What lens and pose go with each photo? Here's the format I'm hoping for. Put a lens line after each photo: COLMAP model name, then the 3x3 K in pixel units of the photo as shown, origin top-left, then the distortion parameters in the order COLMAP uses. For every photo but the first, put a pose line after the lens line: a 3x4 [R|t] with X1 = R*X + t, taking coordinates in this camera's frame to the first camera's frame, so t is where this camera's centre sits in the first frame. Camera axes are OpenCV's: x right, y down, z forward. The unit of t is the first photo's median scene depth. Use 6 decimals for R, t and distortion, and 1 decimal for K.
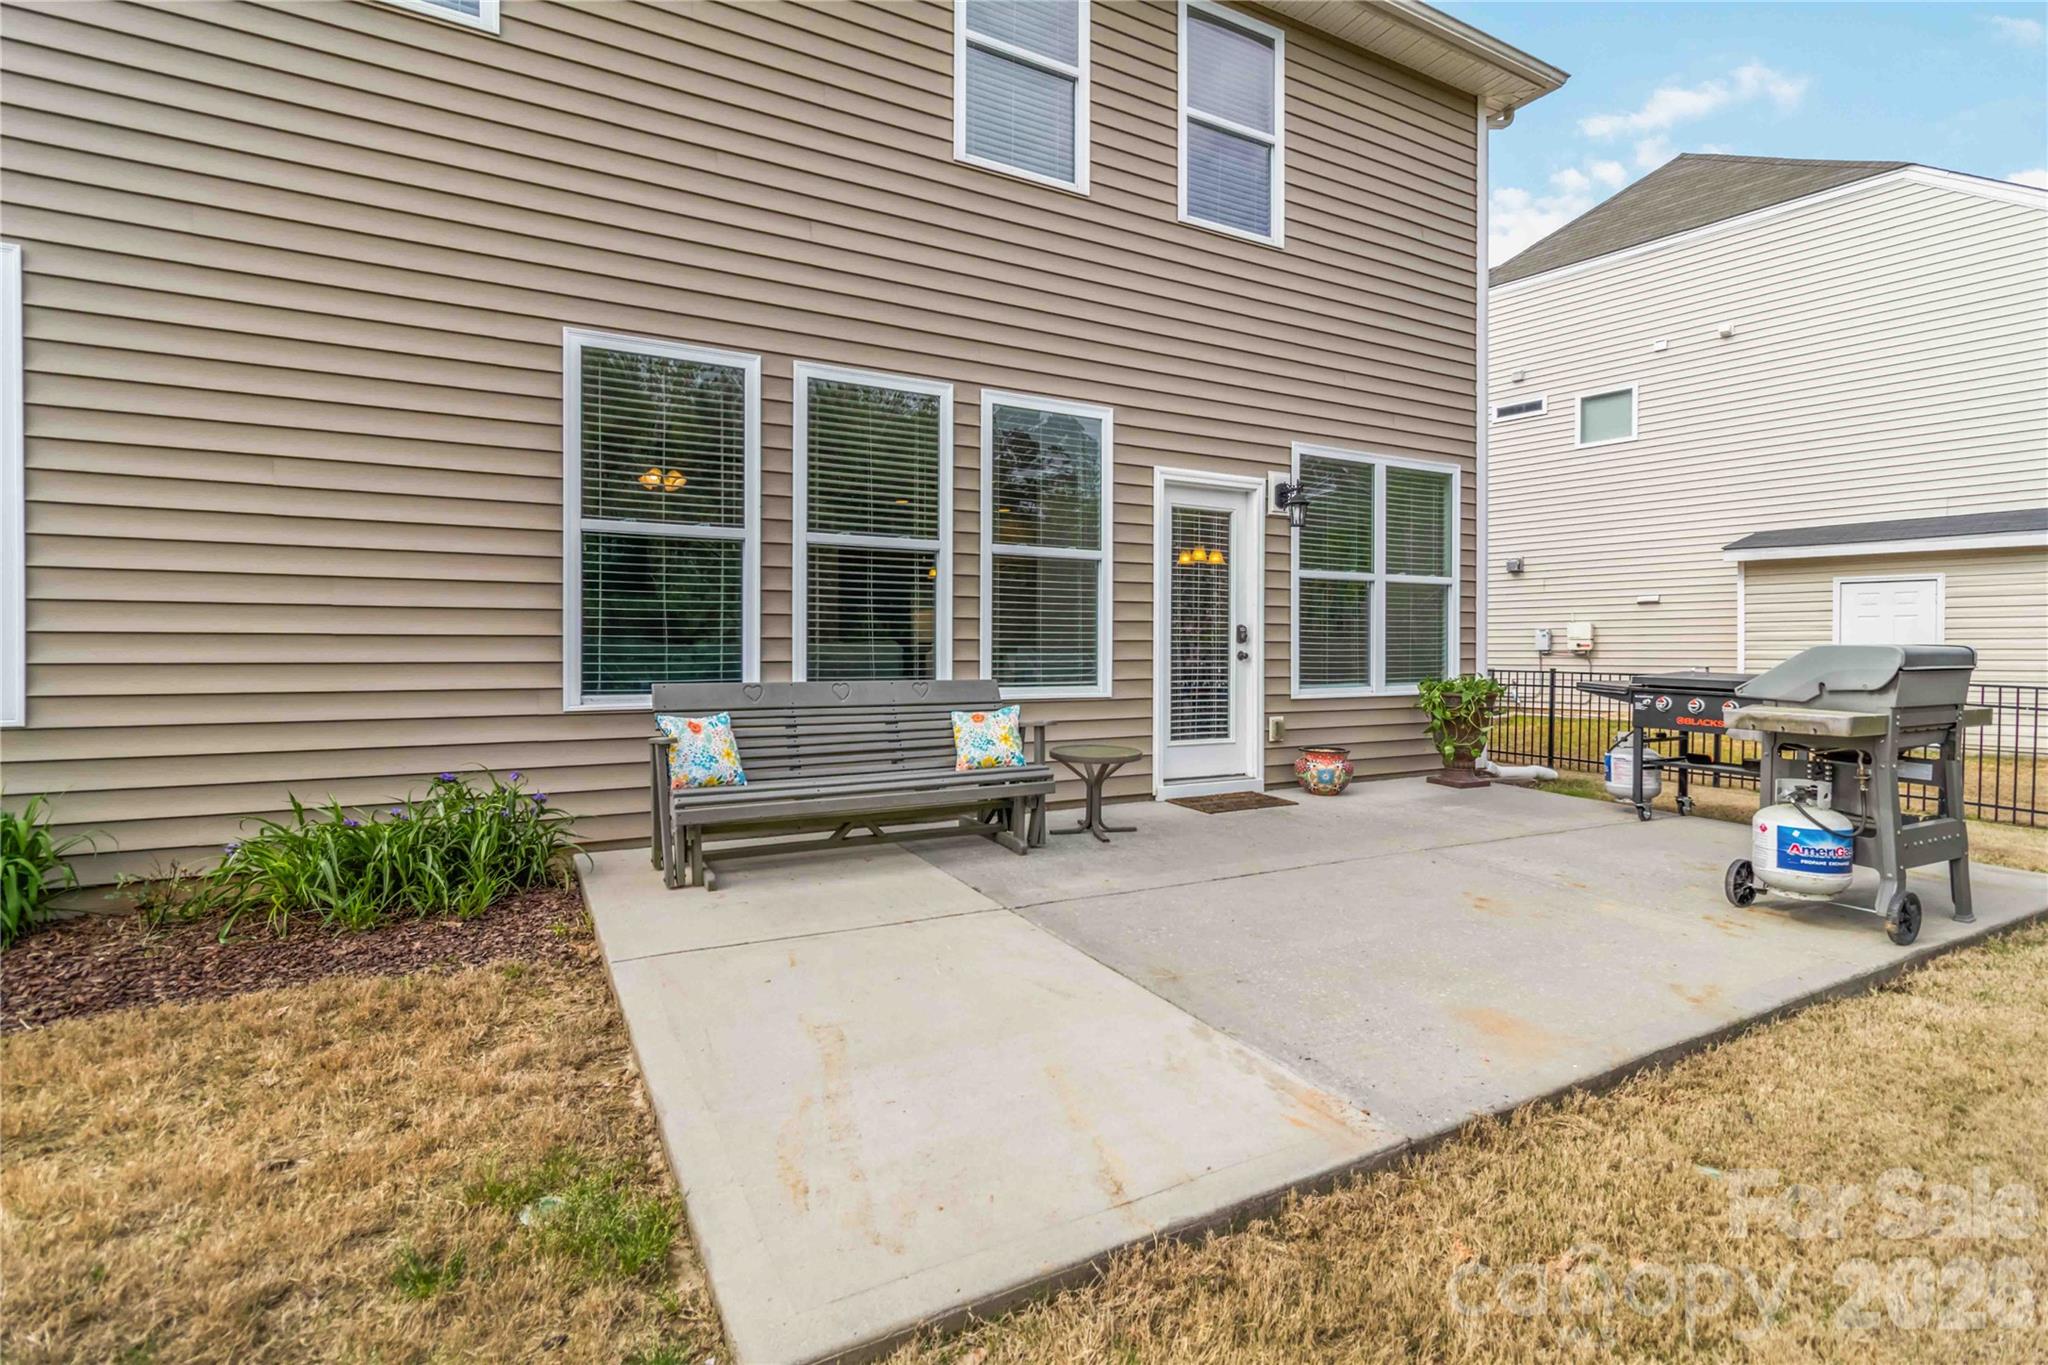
lens RADIAL K [[954.0, 0, 1024.3], [0, 954.0, 646.9], [0, 0, 1]] dist [0.002753, 0.000256]
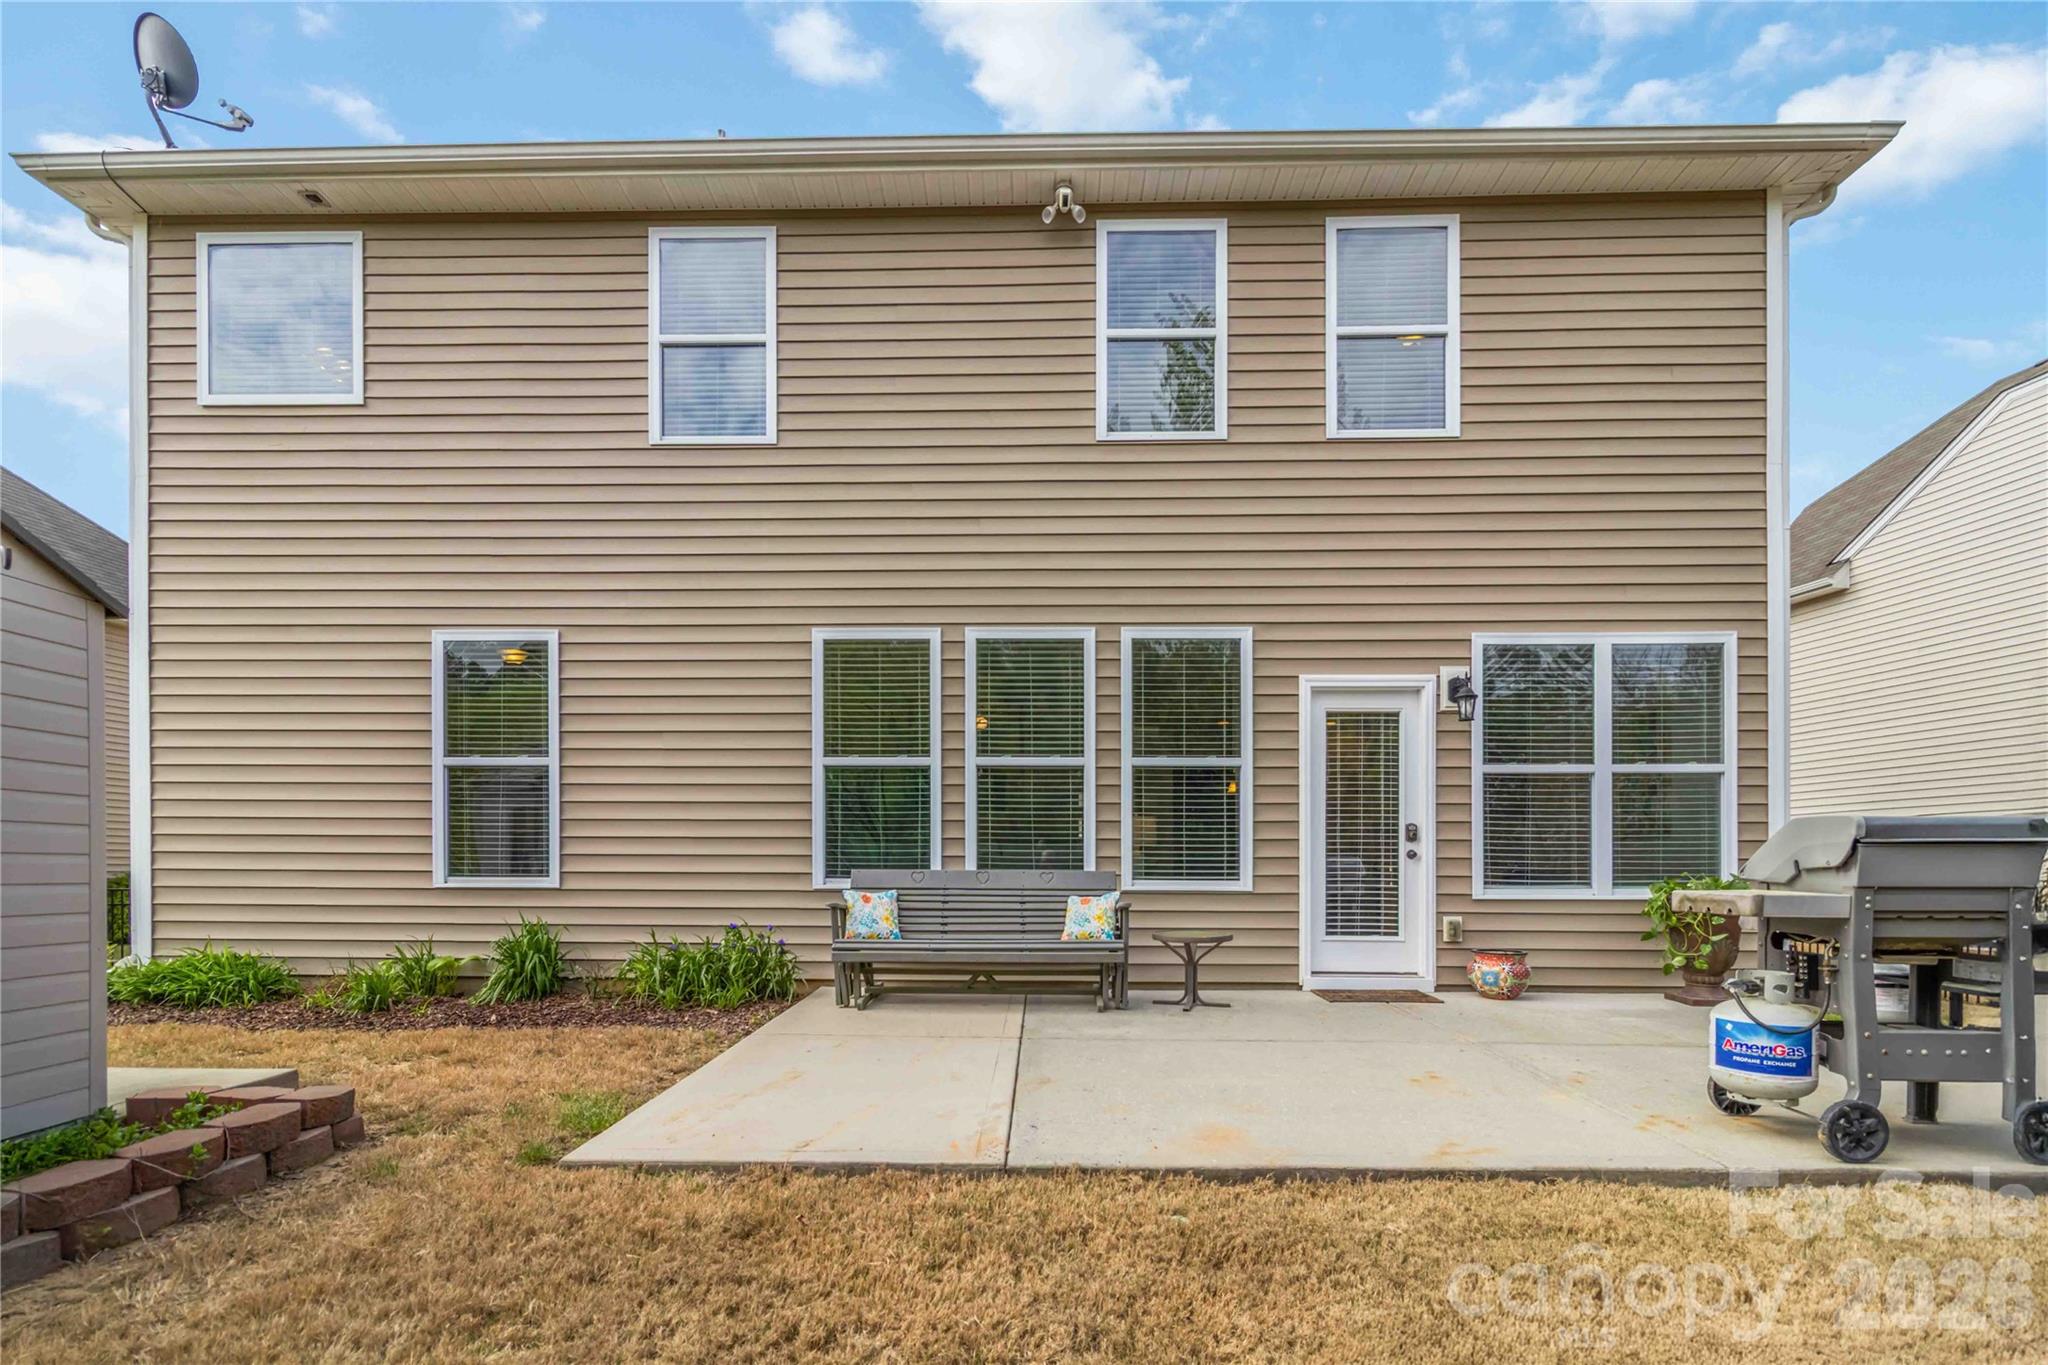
lens RADIAL K [[950.4, 0, 1023.6], [0, 950.4, 873.4], [0, 0, 1]] dist [0.001147, -0.000209]
pose [[0.853178, 0.003459, -0.521608, 0.435860], [-0.003742, 0.999993, 0.000511, 0.032727], [0.521606, 0.001516, 0.853185, -0.065220]]
